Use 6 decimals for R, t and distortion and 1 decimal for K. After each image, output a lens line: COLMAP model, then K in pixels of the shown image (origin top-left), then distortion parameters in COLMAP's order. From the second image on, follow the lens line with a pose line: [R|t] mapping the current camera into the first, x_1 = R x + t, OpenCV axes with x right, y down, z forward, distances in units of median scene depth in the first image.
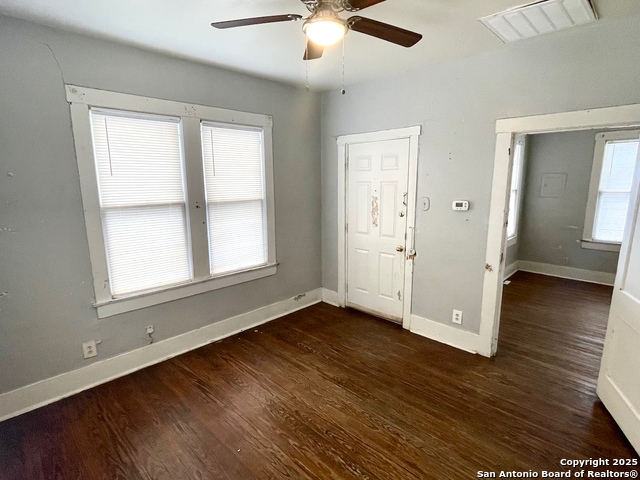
lens RADIAL K [[333.6, 0, 319.8], [0, 333.6, 241.4], [0, 0, 1]] dist [-0.000951, -0.000497]
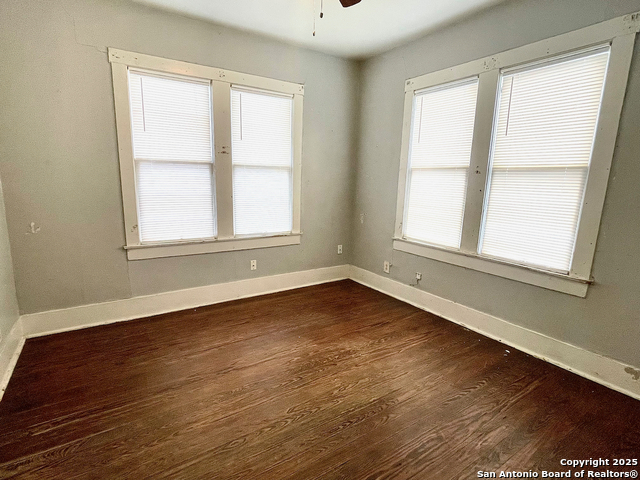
lens RADIAL K [[333.6, 0, 312.3], [0, 333.6, 238.2], [0, 0, 1]] dist [-0.000951, -0.000497]
pose [[-0.219112, 0.177865, -0.959351, 0.623867], [-0.200148, 0.954141, 0.222612, -0.043637], [0.954951, 0.240789, -0.173465, 0.763037]]
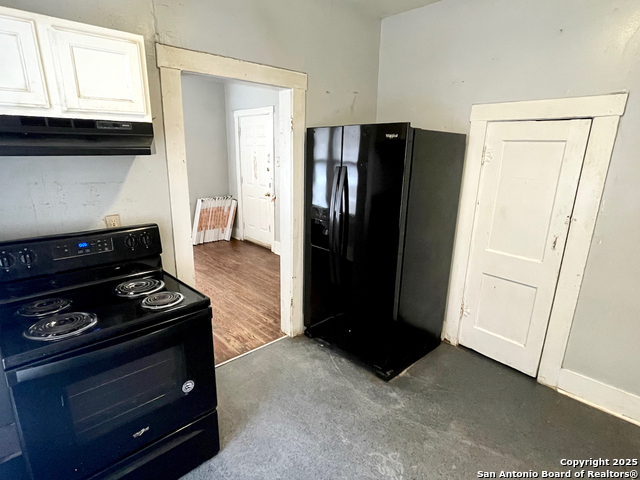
lens RADIAL K [[349.2, 0, 321.4], [0, 349.2, 243.0], [0, 0, 1]] dist [0.018512, -0.000458]
pose [[0.998740, 0.040337, -0.029843, 0.584978], [-0.037942, 0.996318, 0.076883, 0.118755], [0.032834, -0.075654, 0.996593, -0.544474]]
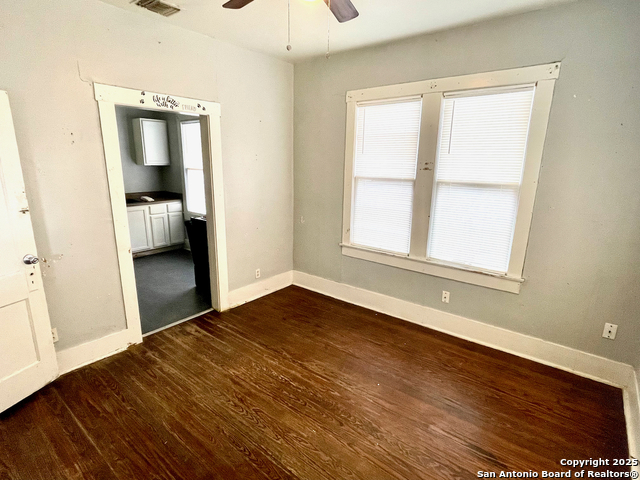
lens RADIAL K [[333.6, 0, 323.8], [0, 333.6, 239.7], [0, 0, 1]] dist [-0.000951, -0.000497]
pose [[-0.994050, 0.018358, -0.107367, 0.044979], [-0.026970, 0.913521, 0.405896, -0.210257], [0.105534, 0.406377, -0.907590, 1.190447]]
